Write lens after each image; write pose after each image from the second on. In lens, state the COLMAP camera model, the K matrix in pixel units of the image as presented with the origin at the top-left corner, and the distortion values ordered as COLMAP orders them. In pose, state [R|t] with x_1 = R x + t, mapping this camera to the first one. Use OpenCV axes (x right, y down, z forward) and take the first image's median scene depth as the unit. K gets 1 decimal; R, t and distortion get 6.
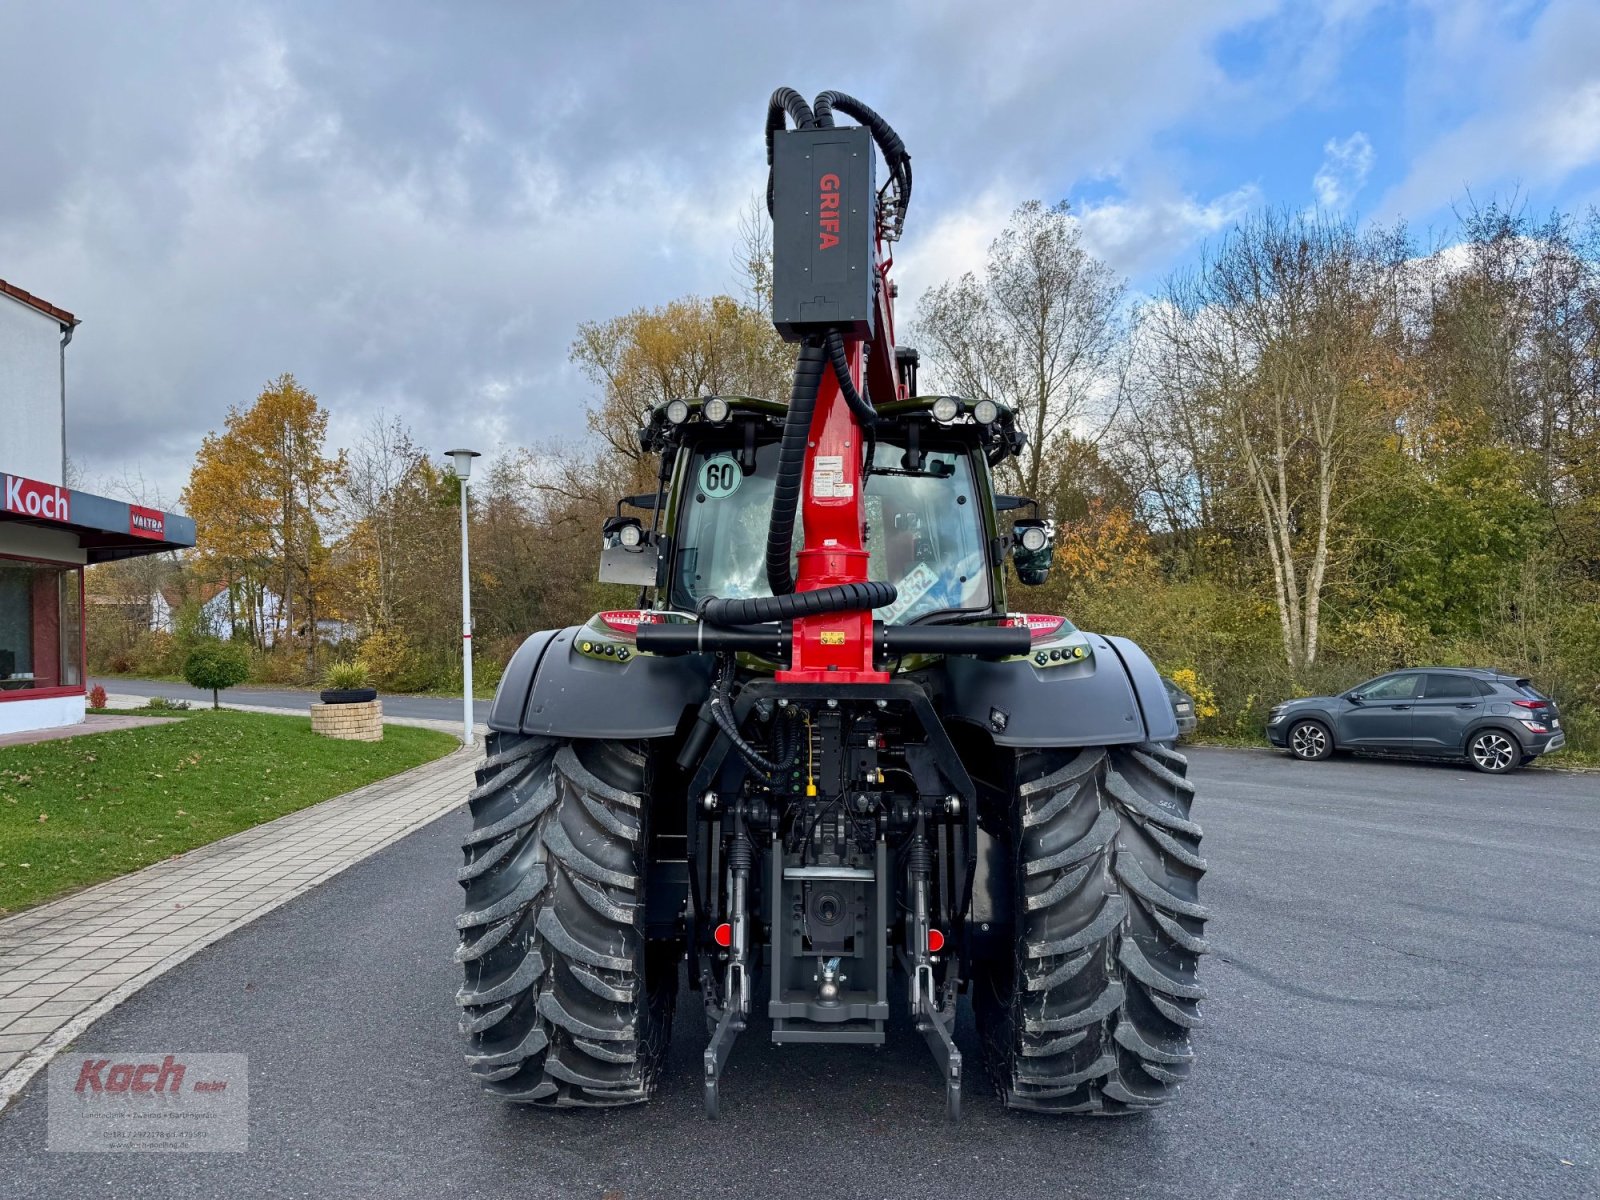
lens RADIAL K [[1123.8, 0, 795.7], [0, 1123.8, 636.1], [0, 0, 1]] dist [0.177890, -0.247674]
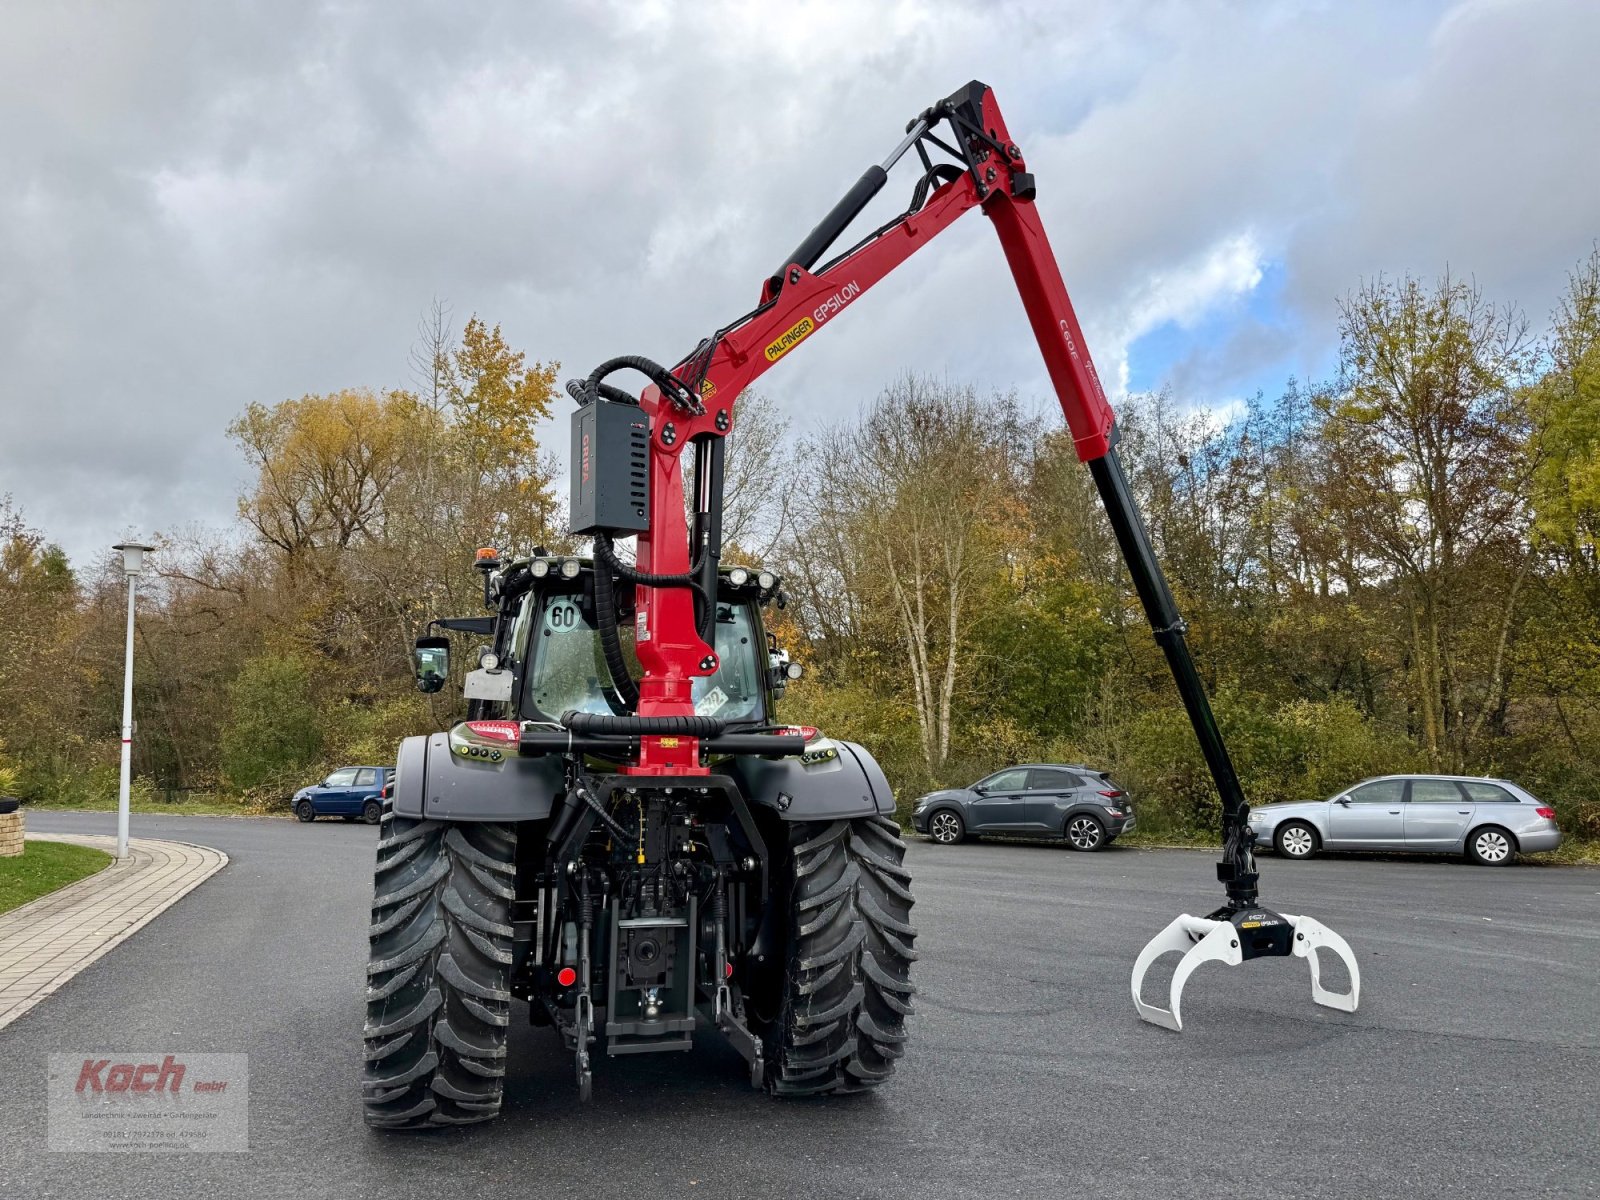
lens RADIAL K [[1140.5, 0, 800.4], [0, 1140.5, 610.2], [0, 0, 1]] dist [0.004839, -0.001214]
pose [[0.955266, 0.031623, 0.294054, -0.209235], [0.001529, 0.993726, -0.111836, -0.002882], [-0.295745, 0.107282, 0.949223, -0.354750]]
